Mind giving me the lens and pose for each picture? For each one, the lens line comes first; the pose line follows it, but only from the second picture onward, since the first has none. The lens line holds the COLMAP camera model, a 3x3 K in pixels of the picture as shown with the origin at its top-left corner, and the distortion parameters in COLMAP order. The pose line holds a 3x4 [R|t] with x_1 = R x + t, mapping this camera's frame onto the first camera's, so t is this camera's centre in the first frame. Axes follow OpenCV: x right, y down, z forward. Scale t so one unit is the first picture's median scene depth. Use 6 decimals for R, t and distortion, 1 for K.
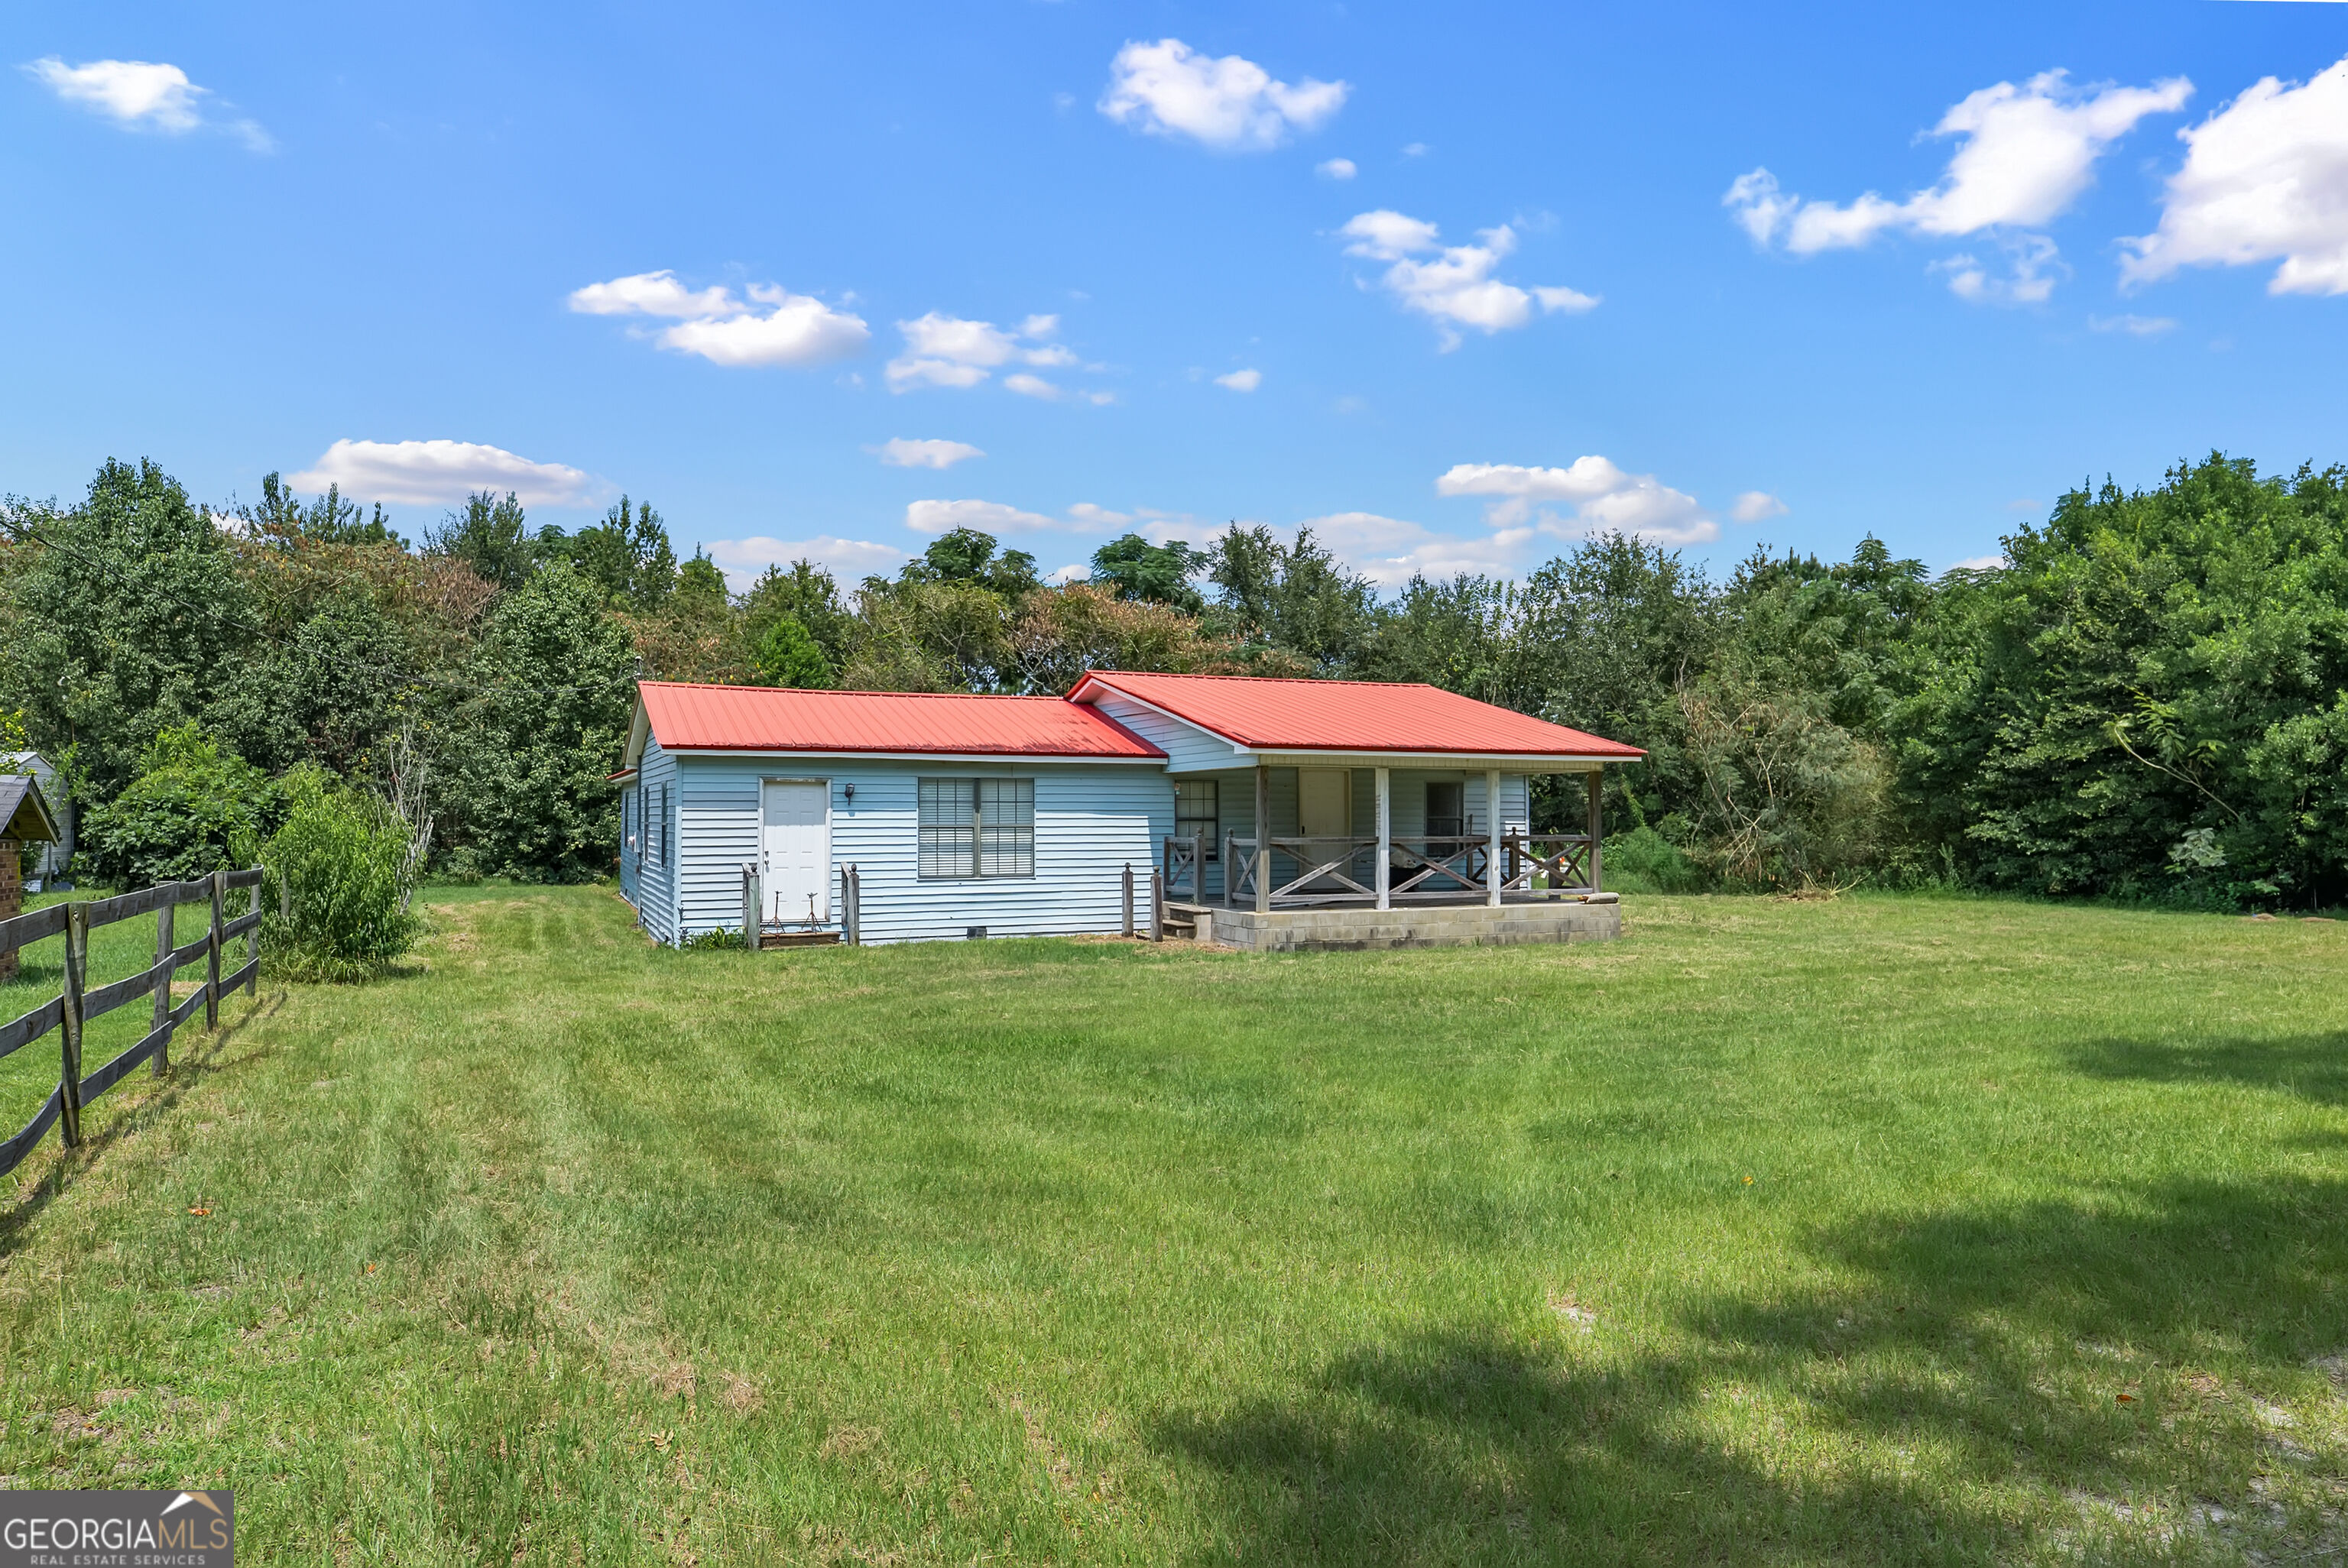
lens RADIAL K [[1493.4, 0, 1174.5], [0, 1493.4, 789.0], [0, 0, 1]] dist [0.025555, 0.001528]
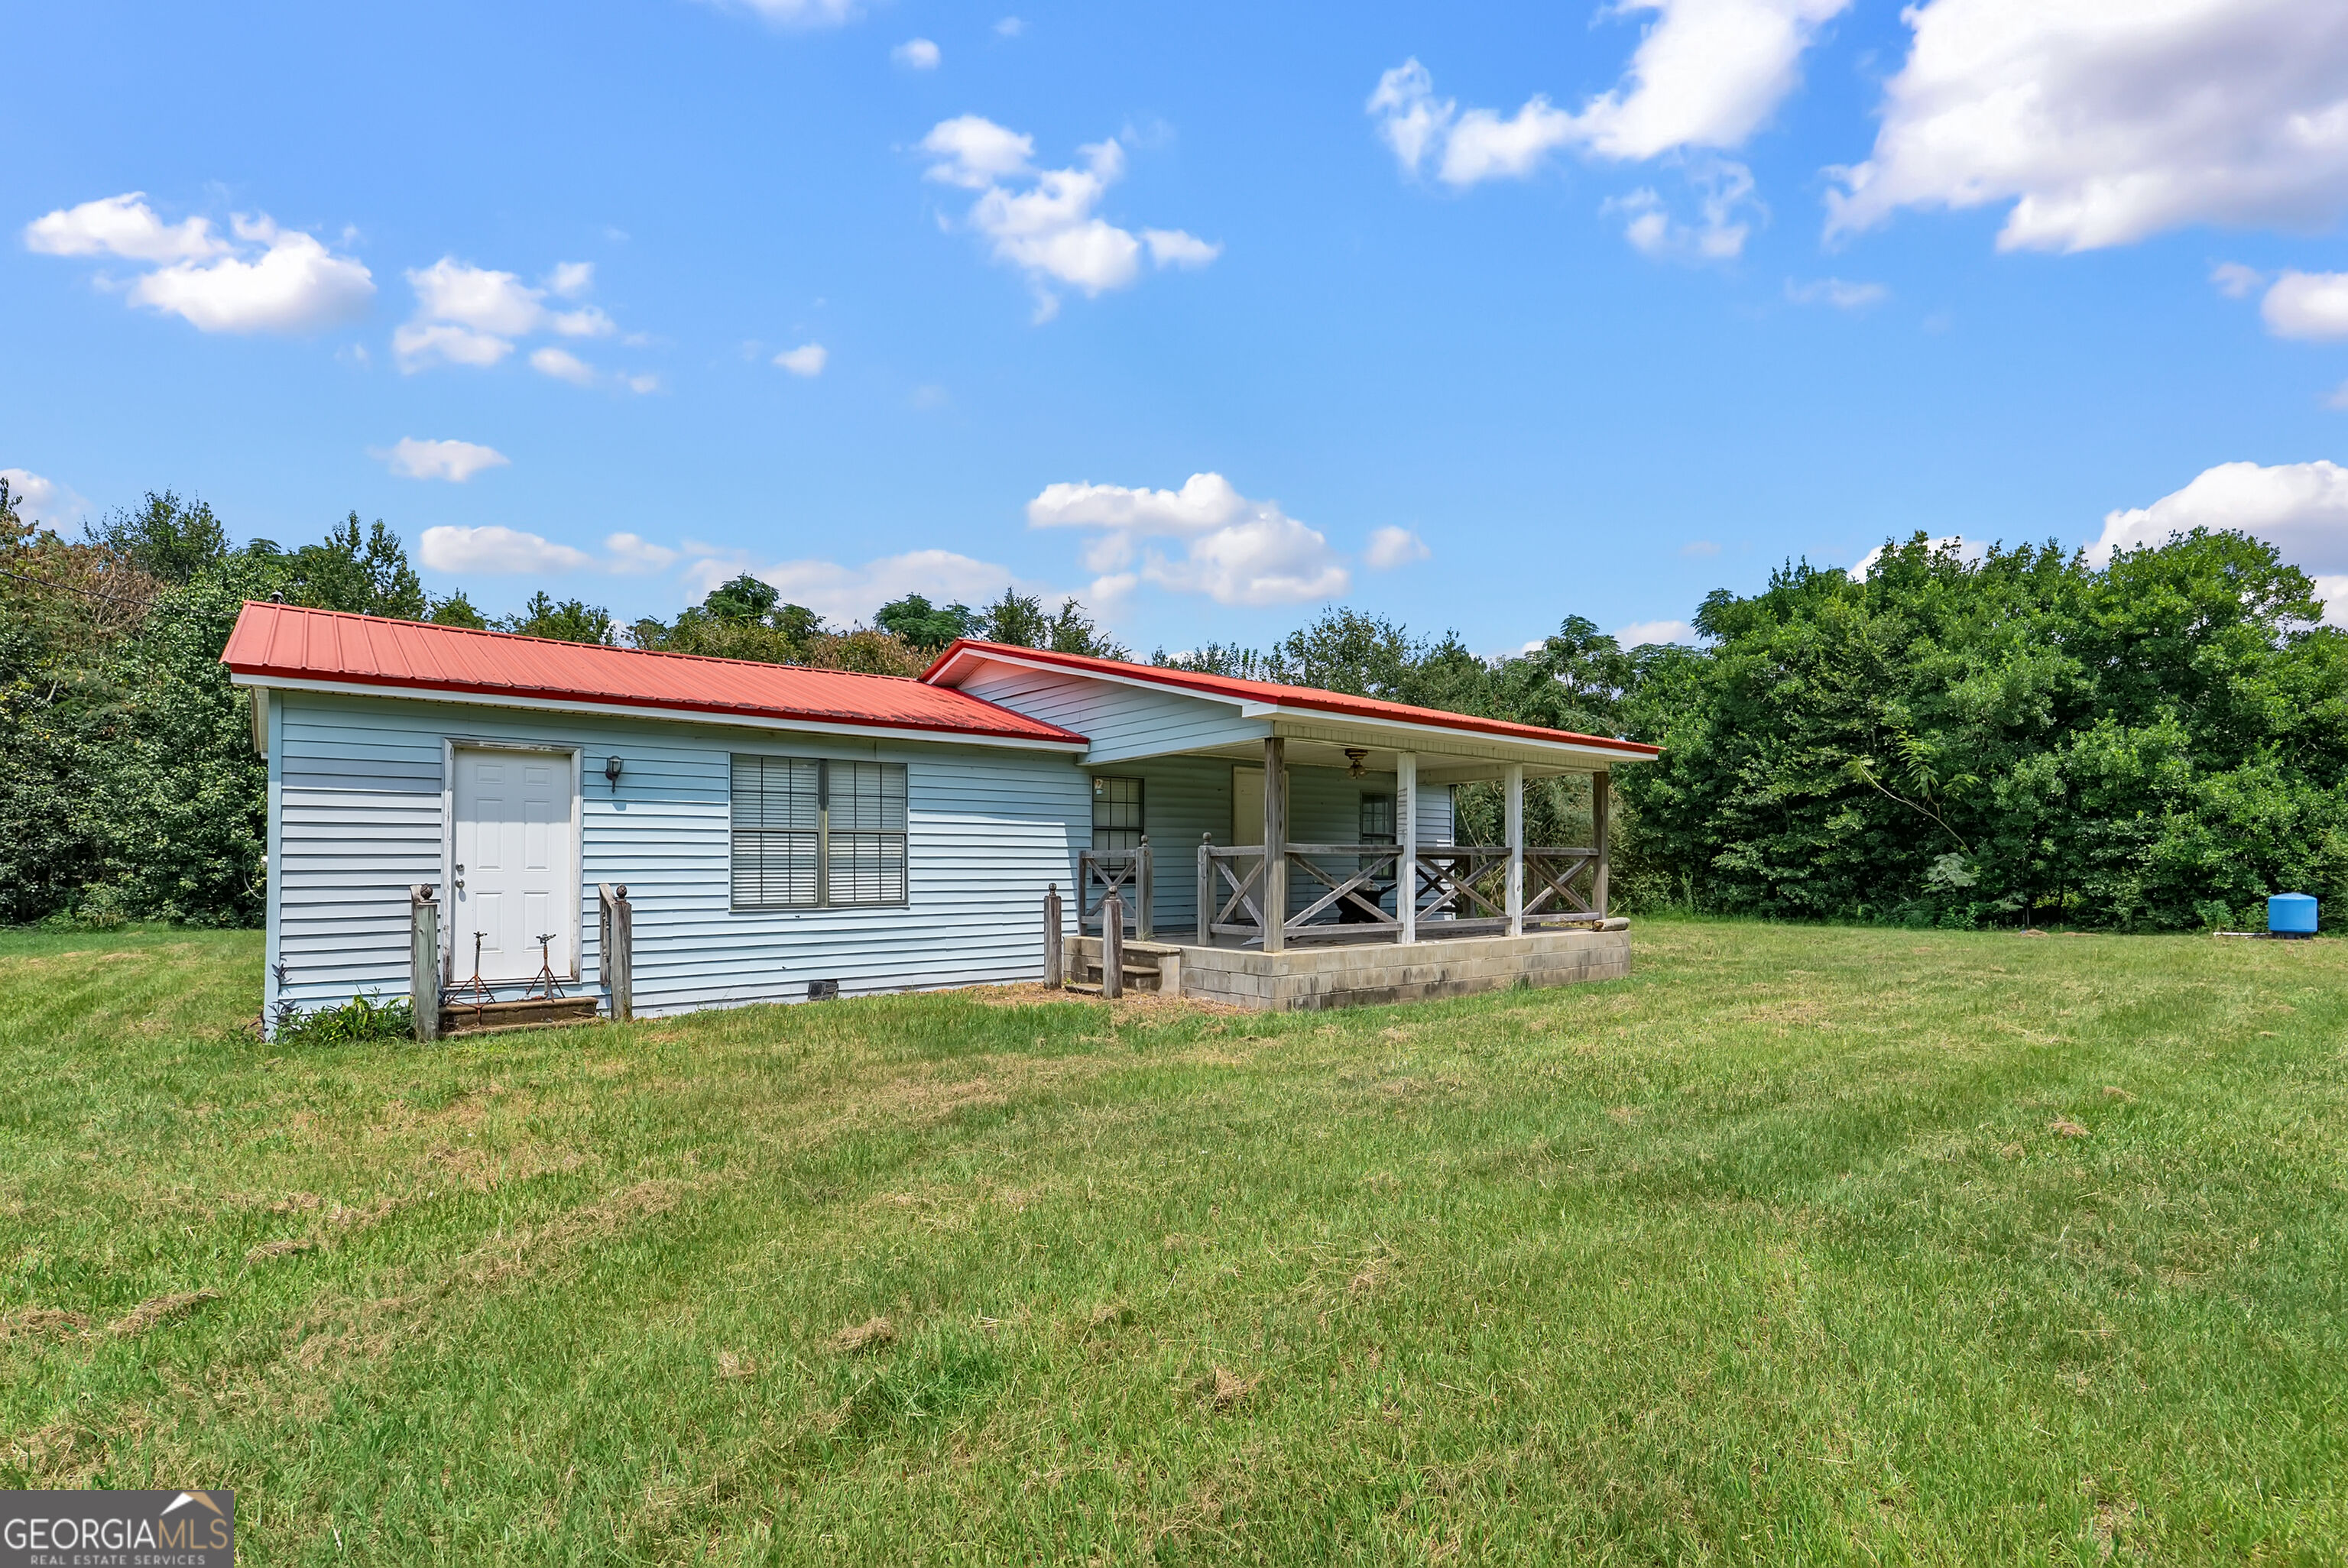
lens RADIAL K [[1073.0, 0, 1177.1], [0, 1073.0, 869.2], [0, 0, 1]] dist [0.010210, 0.000988]
pose [[0.966590, -0.001392, 0.256324, -0.081299], [-0.002791, 0.999869, 0.015955, 0.027014], [-0.256313, -0.016138, 0.966459, 0.389864]]
